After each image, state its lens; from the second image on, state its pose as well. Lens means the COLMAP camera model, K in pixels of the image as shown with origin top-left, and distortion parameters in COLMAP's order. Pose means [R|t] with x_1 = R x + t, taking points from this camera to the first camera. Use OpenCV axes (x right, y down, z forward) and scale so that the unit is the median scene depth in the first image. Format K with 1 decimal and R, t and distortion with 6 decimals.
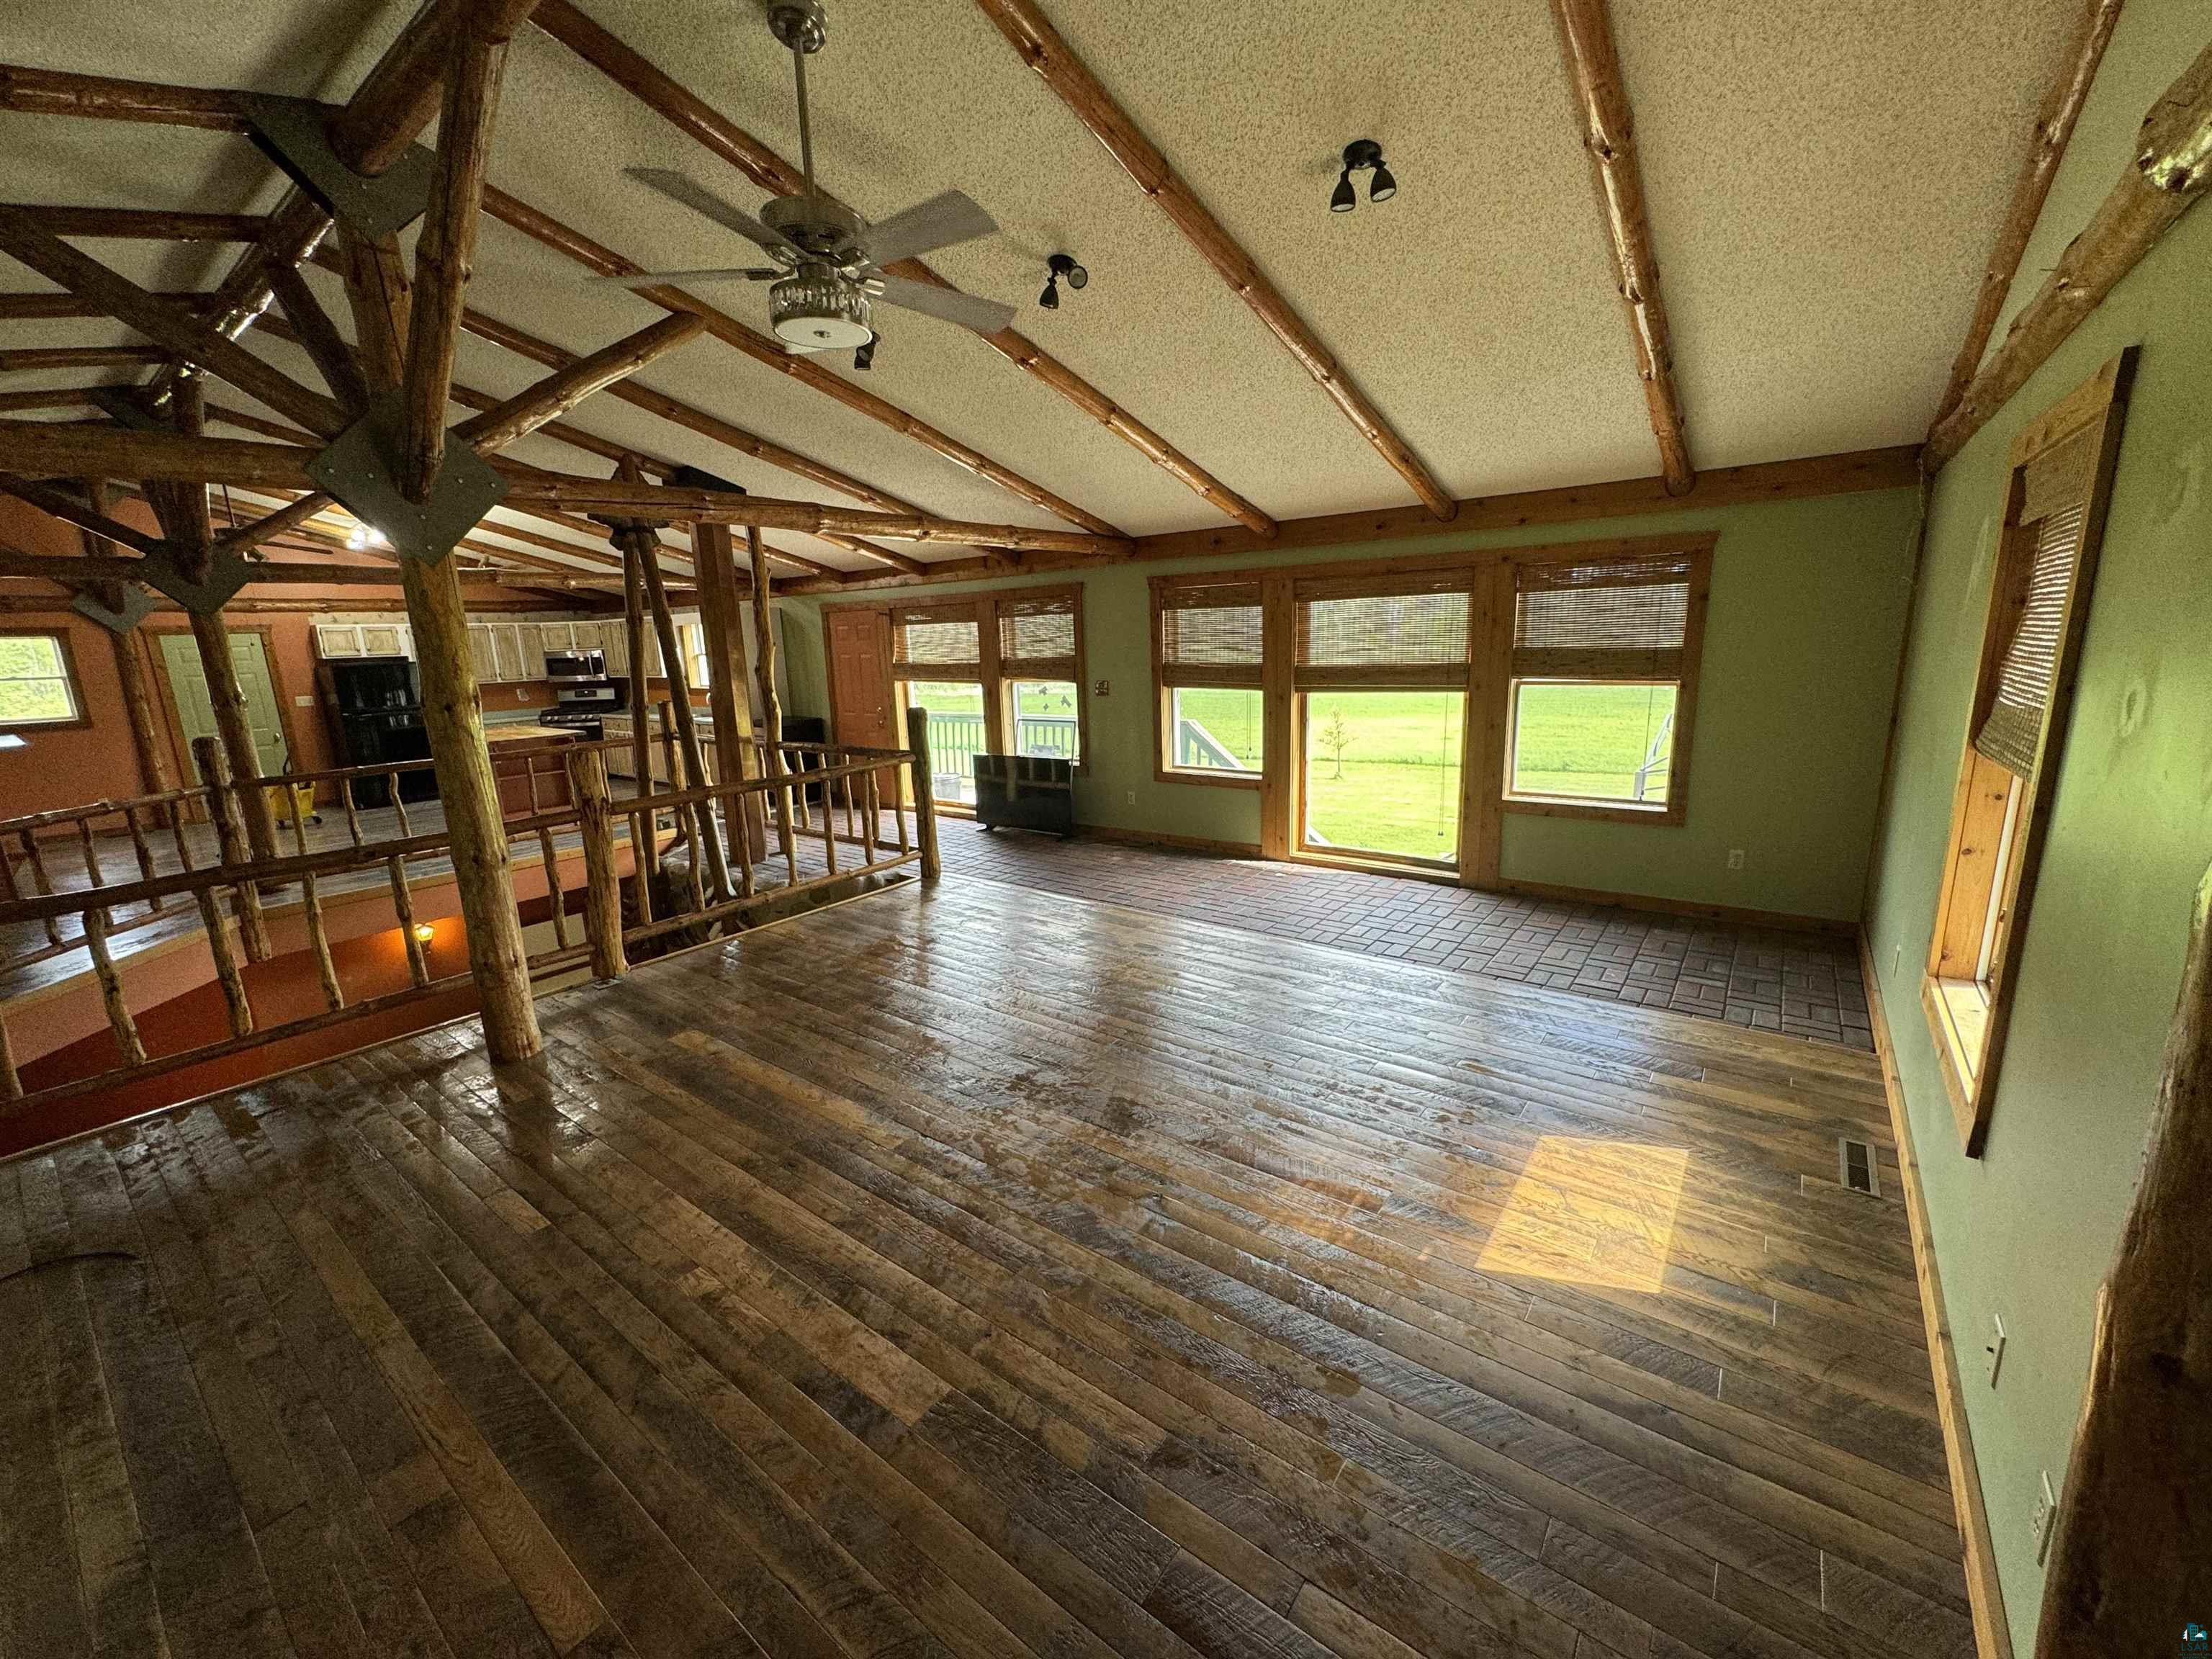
lens RADIAL K [[882.5, 0, 1099.9], [0, 882.5, 827.9], [0, 0, 1]] dist [0.002096, 0.000292]
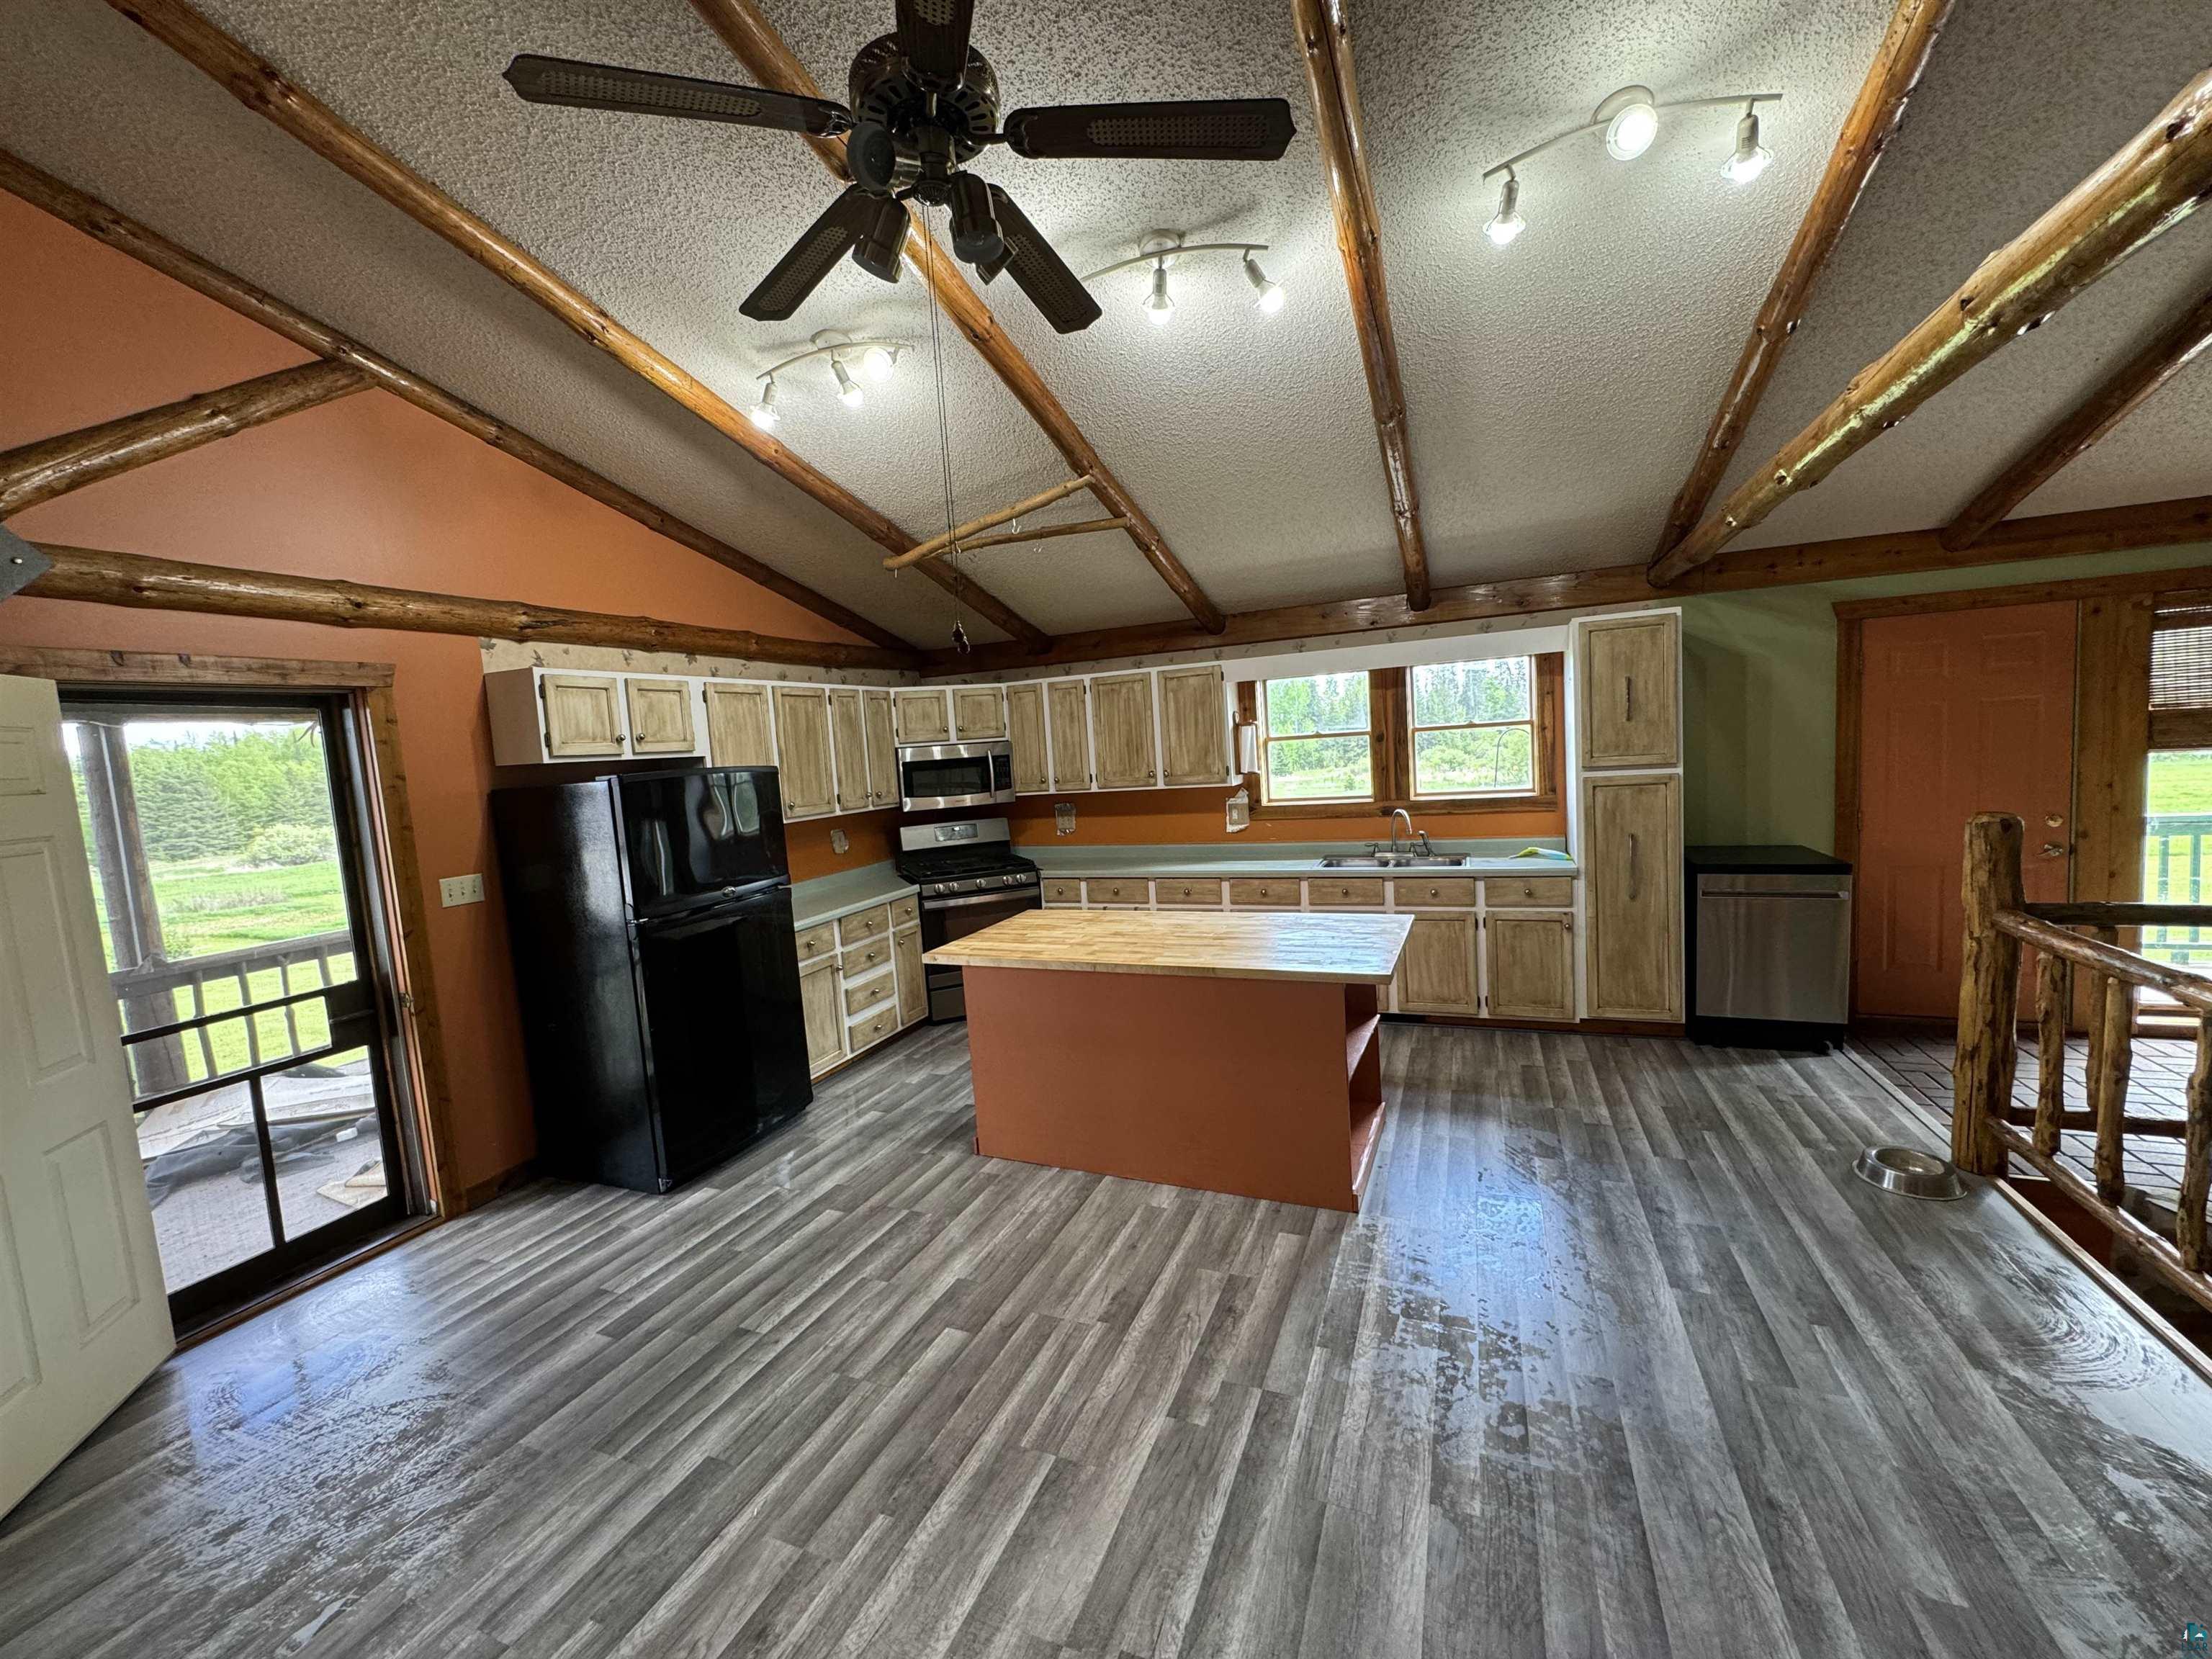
lens RADIAL K [[882.5, 0, 1099.9], [0, 882.5, 827.9], [0, 0, 1]] dist [0.002096, 0.000292]
pose [[0.963266, -0.053784, 0.263107, -0.767300], [0.087754, 0.988996, -0.119108, -0.107313], [-0.253806, 0.137822, 0.957386, 0.622092]]
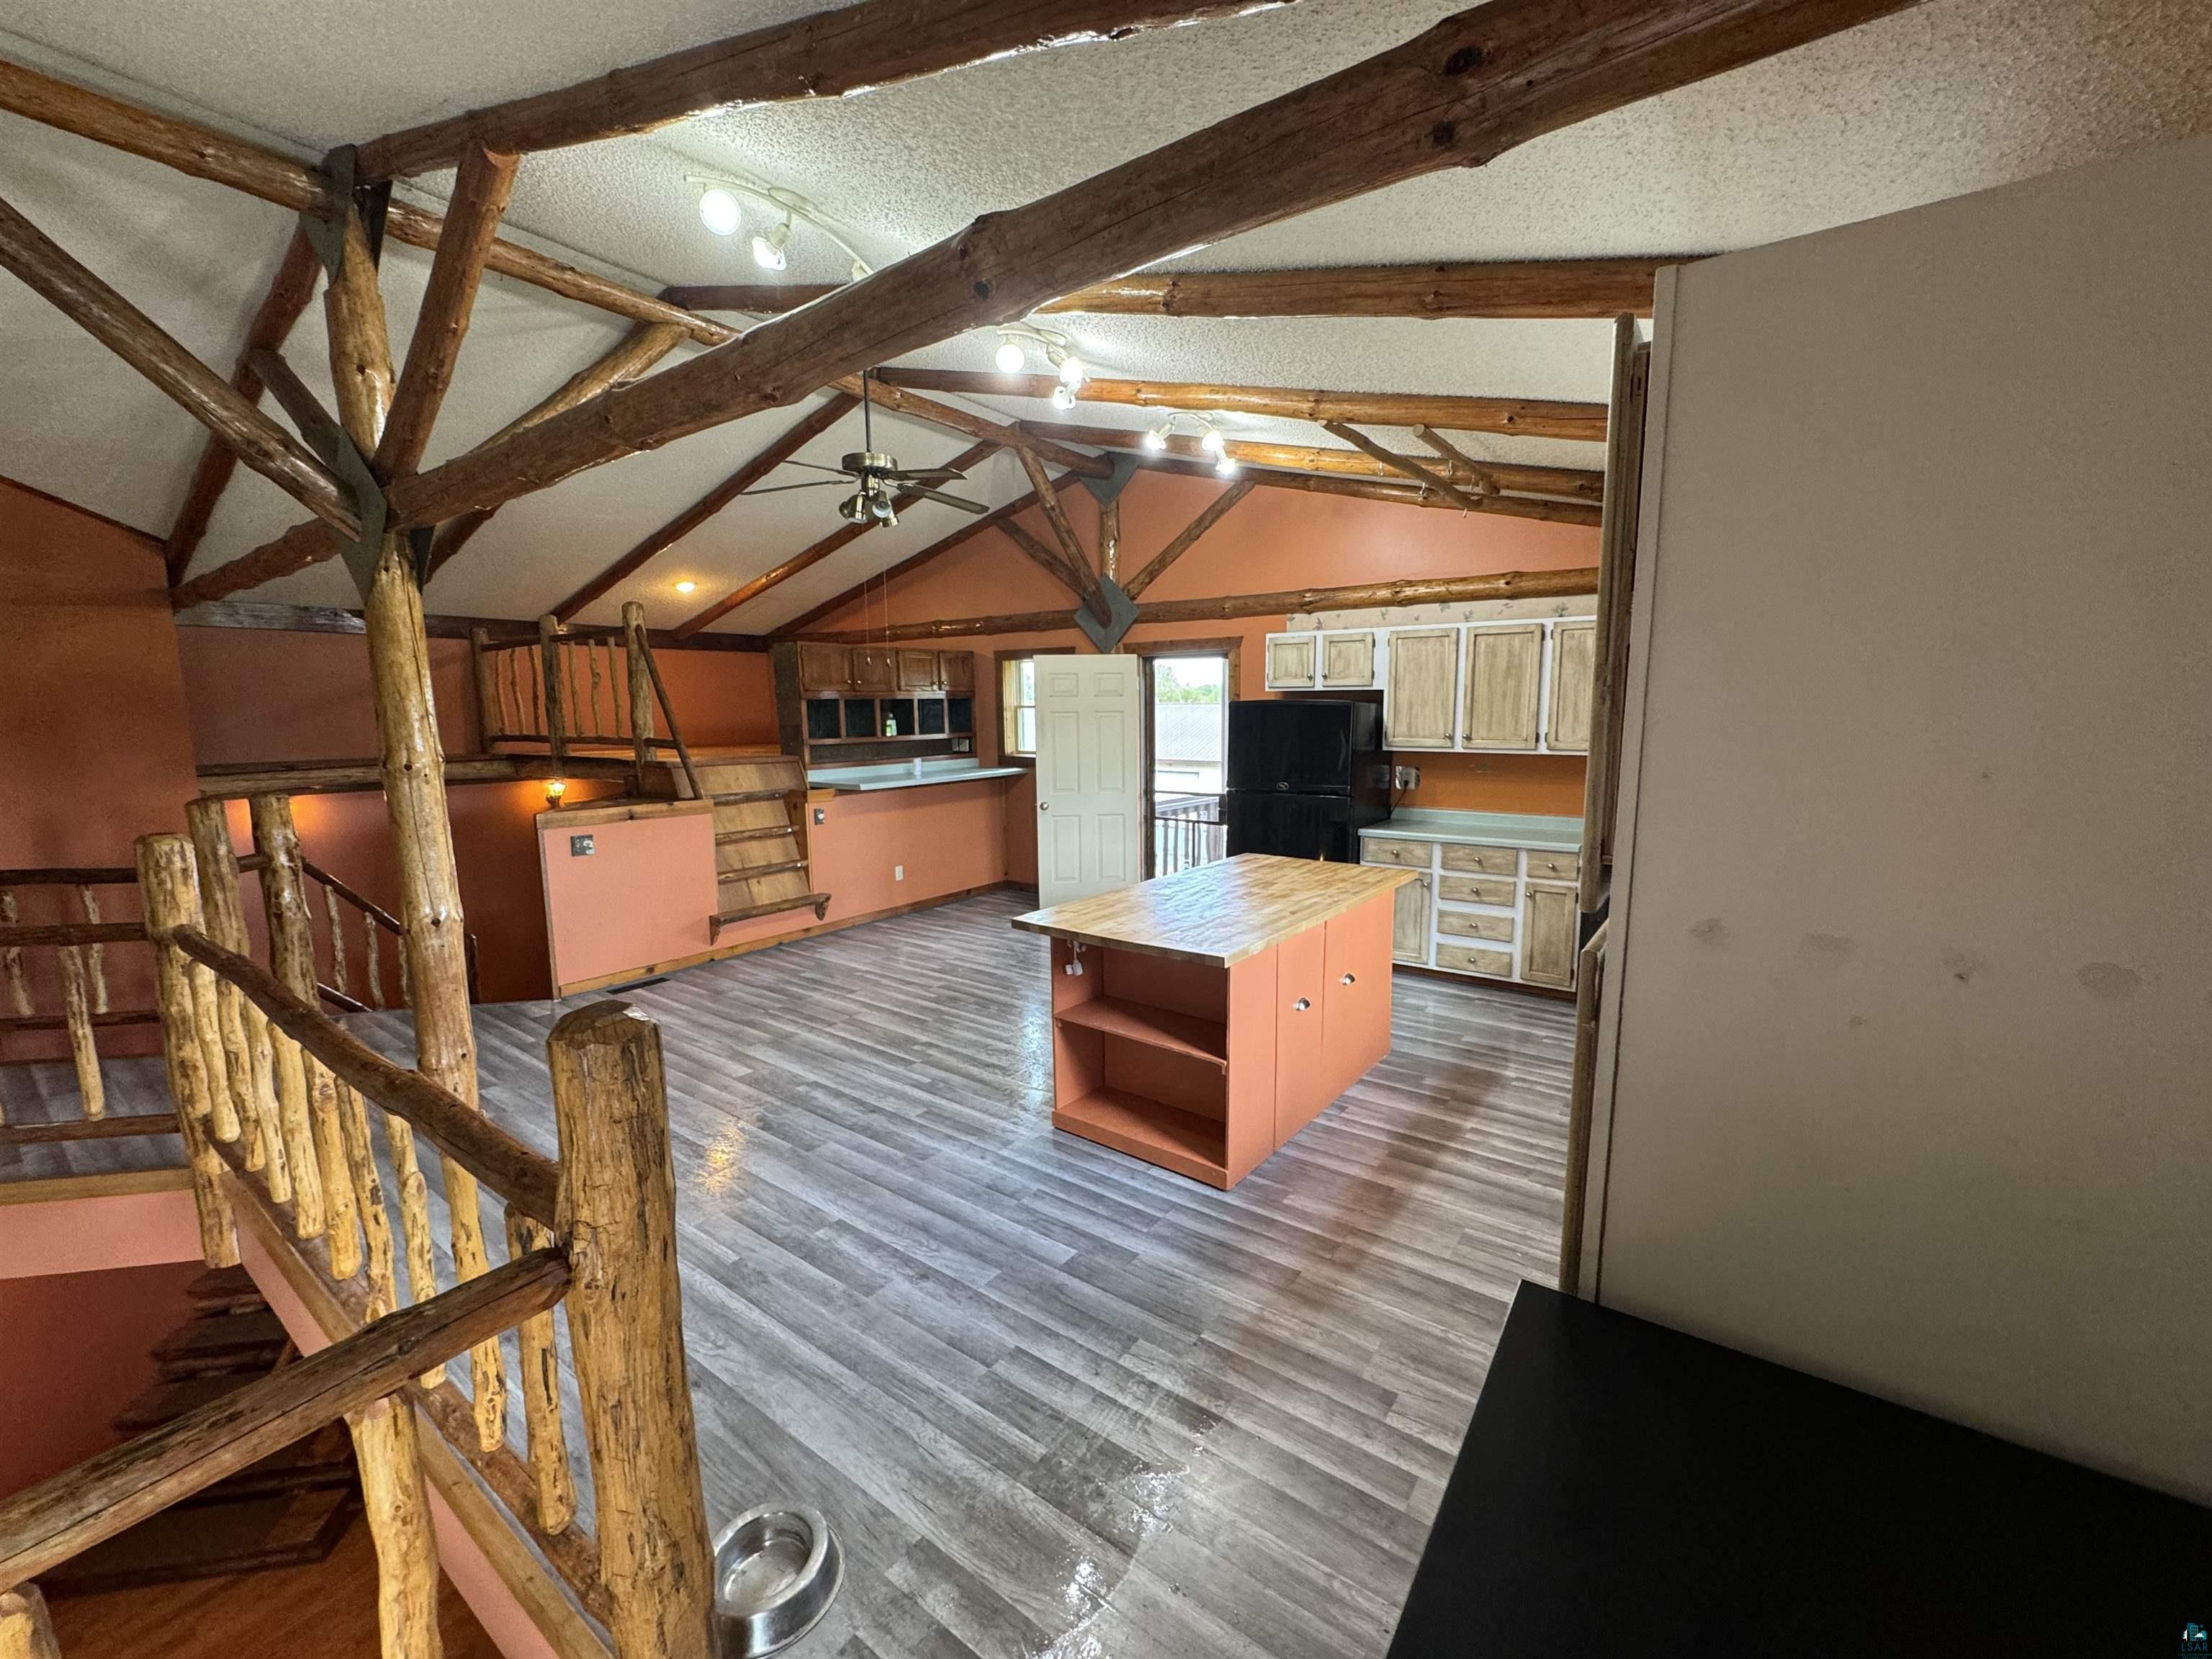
lens RADIAL K [[882.5, 0, 1099.9], [0, 882.5, 827.9], [0, 0, 1]] dist [0.002096, 0.000292]
pose [[0.034053, 0.169298, -0.984976, -0.290328], [-0.204945, 0.965787, 0.158914, -0.176226], [0.978181, 0.196454, 0.067585, 0.878470]]
